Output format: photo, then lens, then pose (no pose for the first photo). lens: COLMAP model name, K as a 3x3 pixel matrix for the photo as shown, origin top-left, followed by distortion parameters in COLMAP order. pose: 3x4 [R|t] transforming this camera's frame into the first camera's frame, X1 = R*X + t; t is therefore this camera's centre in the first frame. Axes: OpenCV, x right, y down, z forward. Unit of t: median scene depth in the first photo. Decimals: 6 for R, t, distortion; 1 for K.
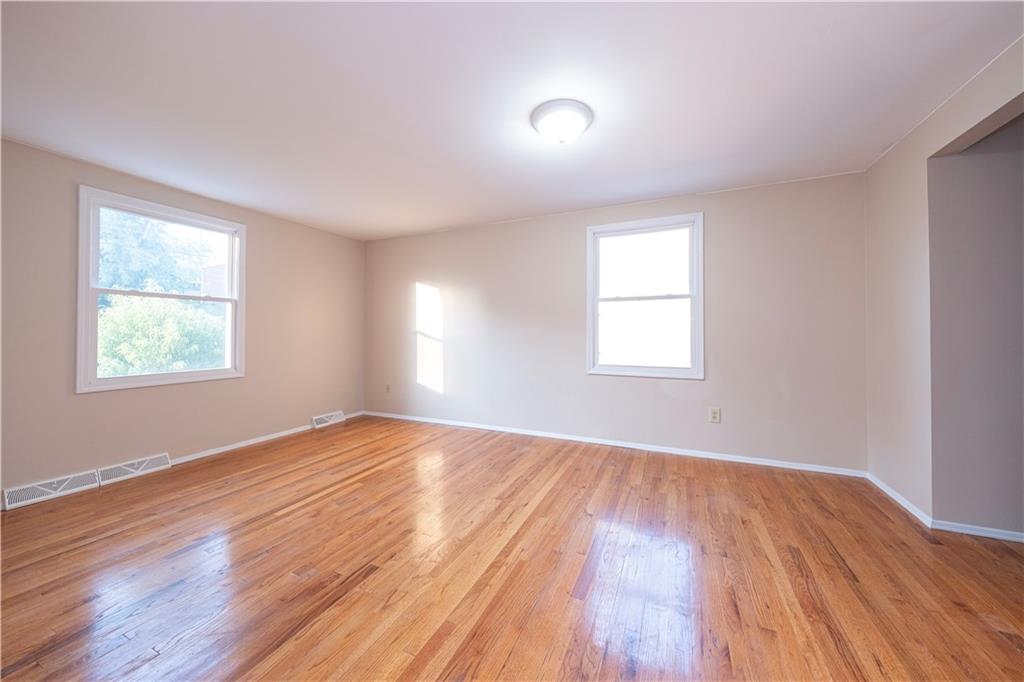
lens RADIAL K [[361.5, 0, 514.5], [0, 361.5, 327.0], [0, 0, 1]] dist [0.000518, -0.000048]
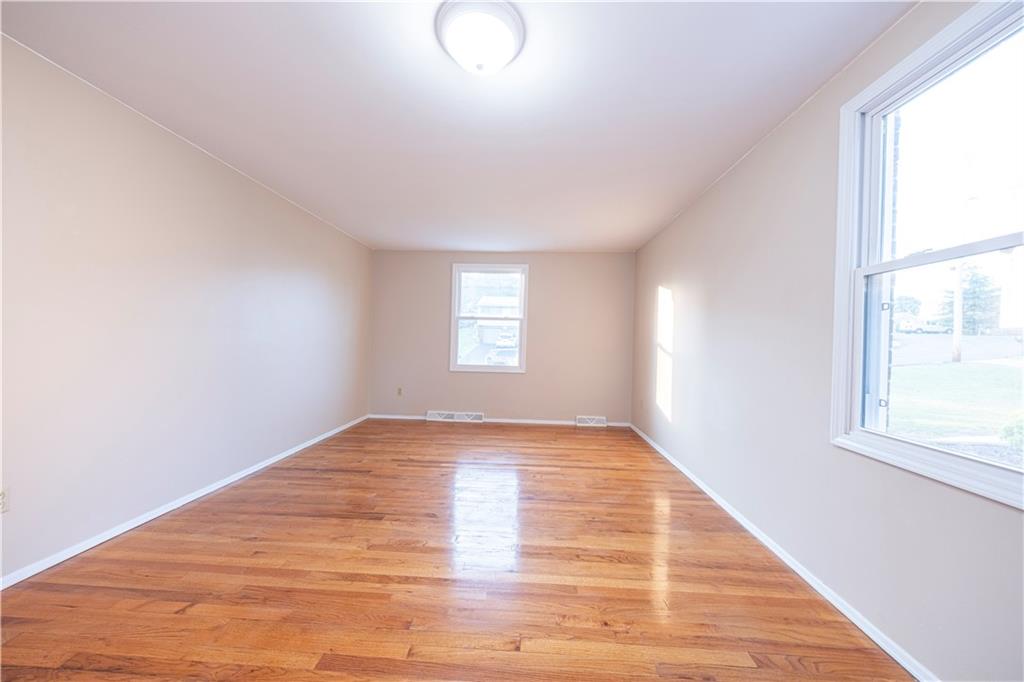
lens RADIAL K [[339.1, 0, 512.0], [0, 339.1, 341.0], [0, 0, 1]] dist [0.000968, 0.000019]
pose [[0.352013, 0.009825, -0.935943, 0.517291], [-0.009276, 0.999932, 0.007008, 0.004976], [0.935949, 0.006215, 0.352081, 0.562345]]
